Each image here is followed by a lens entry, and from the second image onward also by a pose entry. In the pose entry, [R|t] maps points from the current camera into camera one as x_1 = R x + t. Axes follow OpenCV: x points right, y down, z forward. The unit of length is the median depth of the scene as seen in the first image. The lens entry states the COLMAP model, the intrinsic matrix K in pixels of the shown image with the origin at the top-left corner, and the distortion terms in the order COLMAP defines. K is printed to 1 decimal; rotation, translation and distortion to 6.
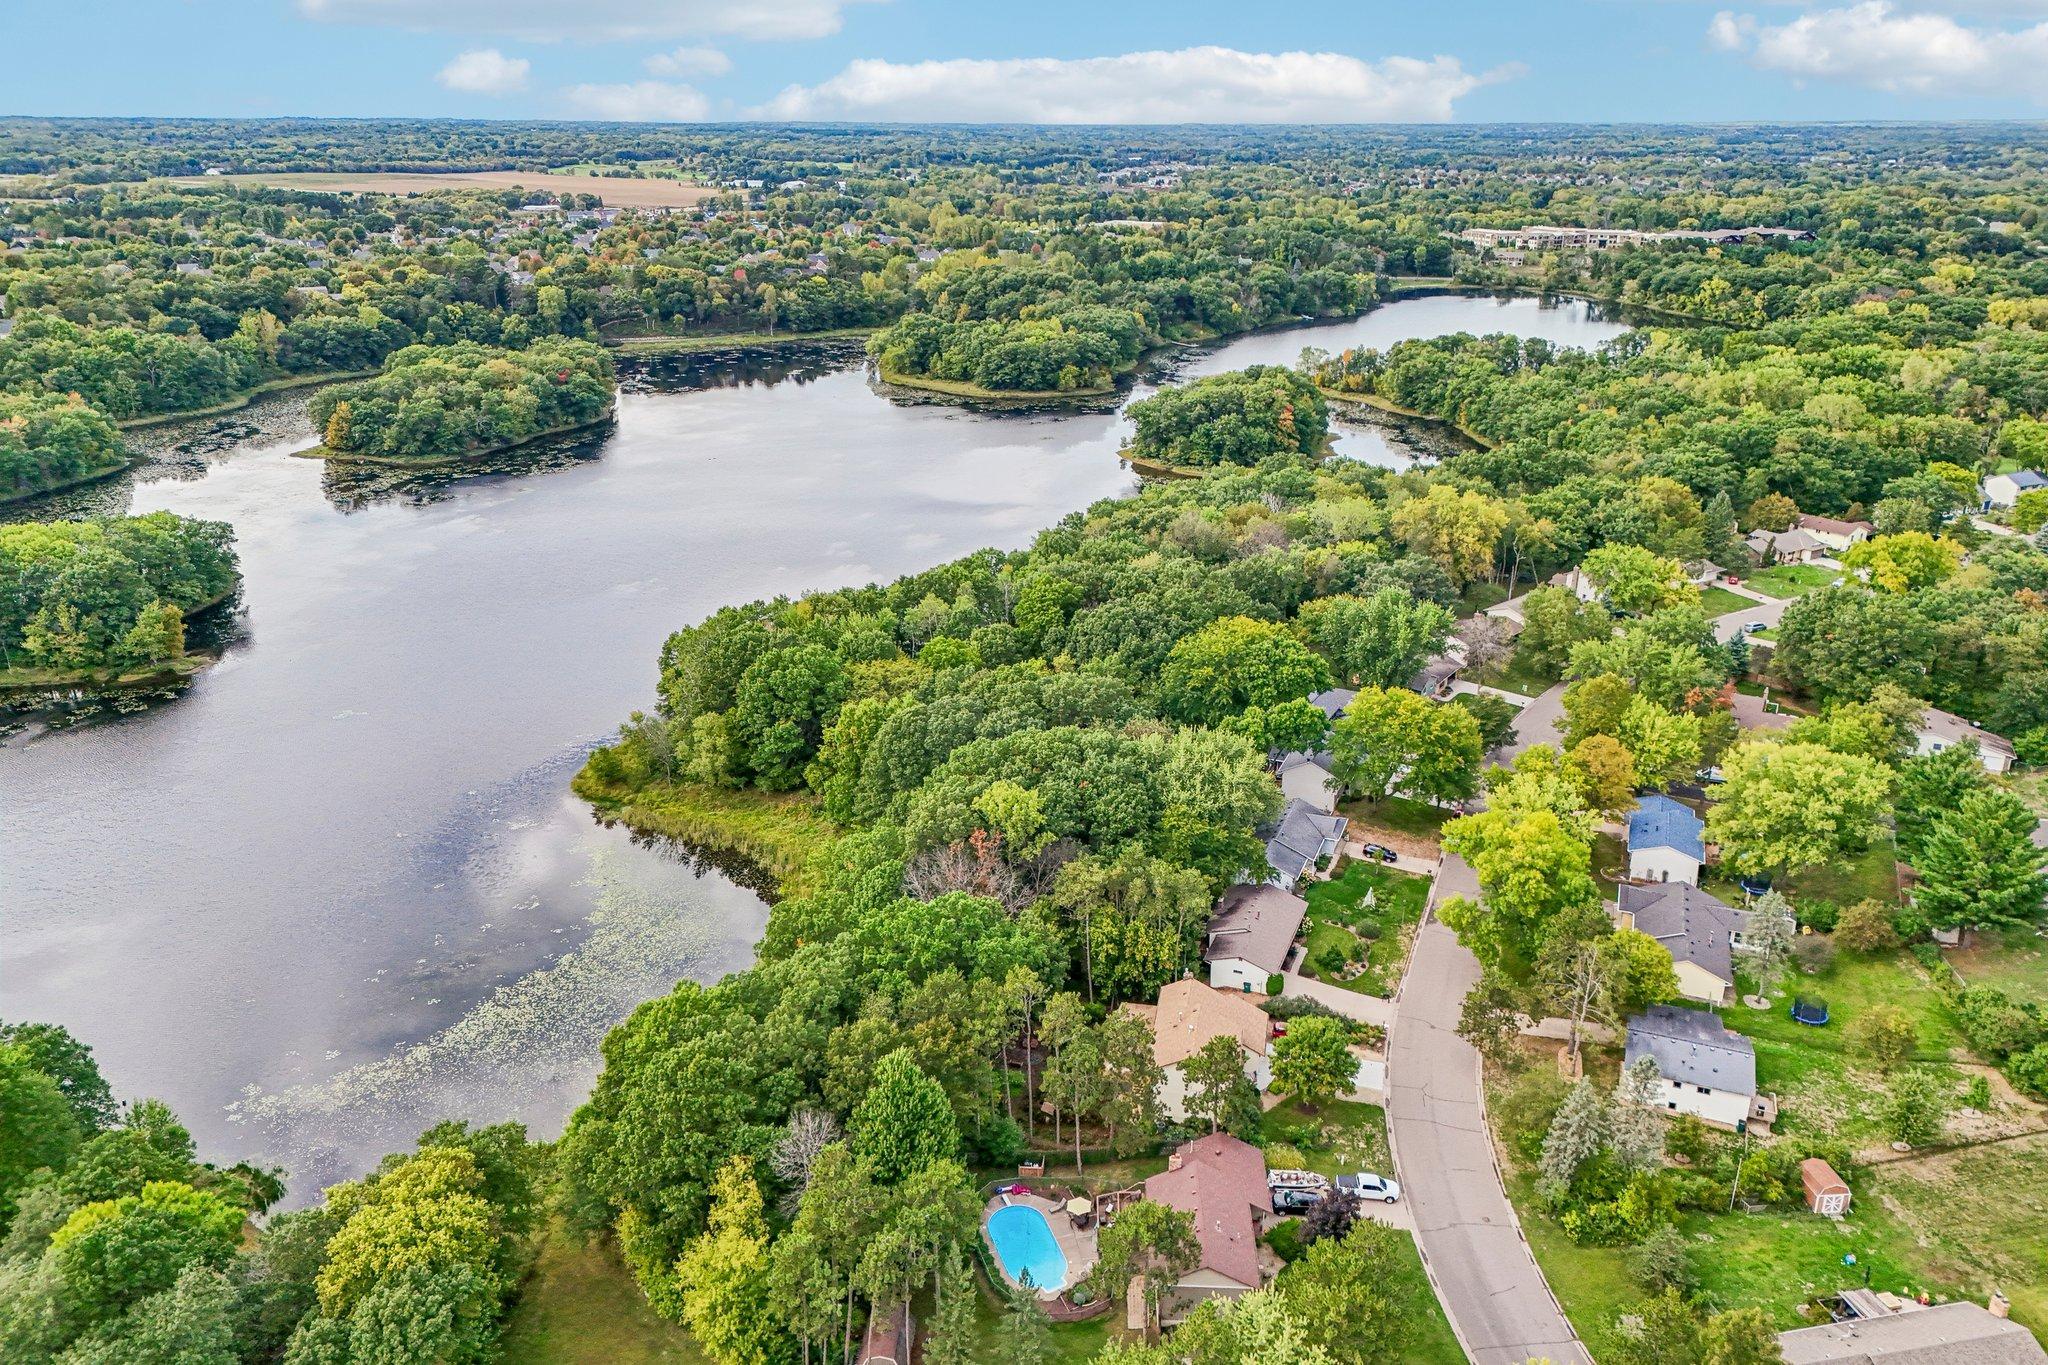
lens RADIAL K [[1490.1, 0, 1024.0], [0, 1490.1, 682.5], [0, 0, 1]] dist [0.066949, -0.069767]
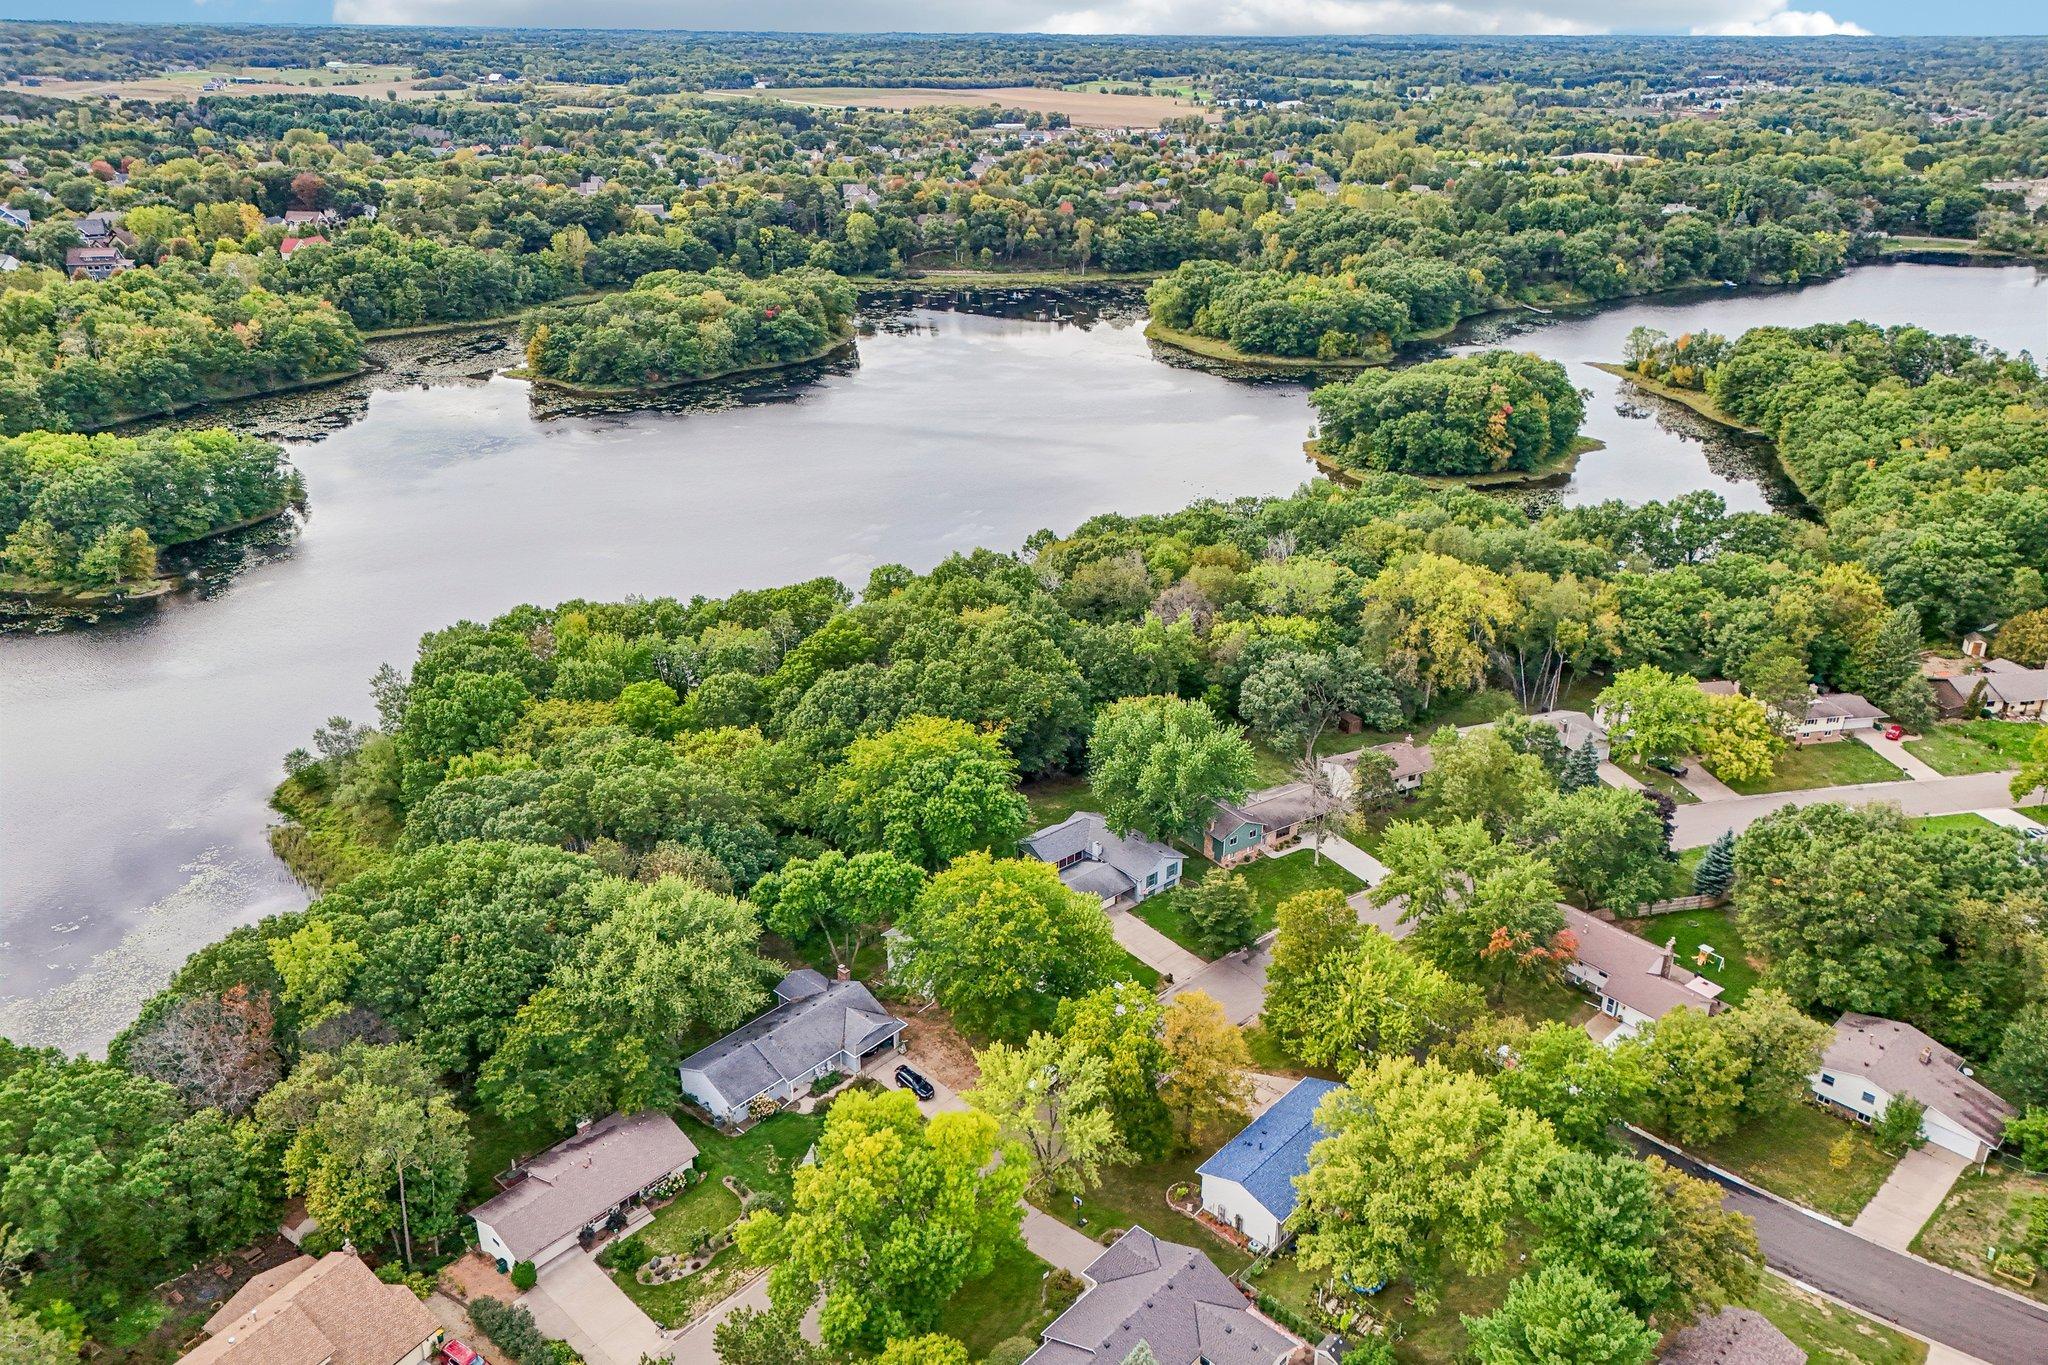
lens RADIAL K [[1490.1, 0, 1024.0], [0, 1490.1, 682.5], [0, 0, 1]] dist [0.066949, -0.069767]
pose [[0.935282, 0.143914, -0.323320, 0.166423], [-0.127762, 0.989278, 0.070756, -0.046922], [0.330036, -0.024869, 0.943641, 0.109745]]
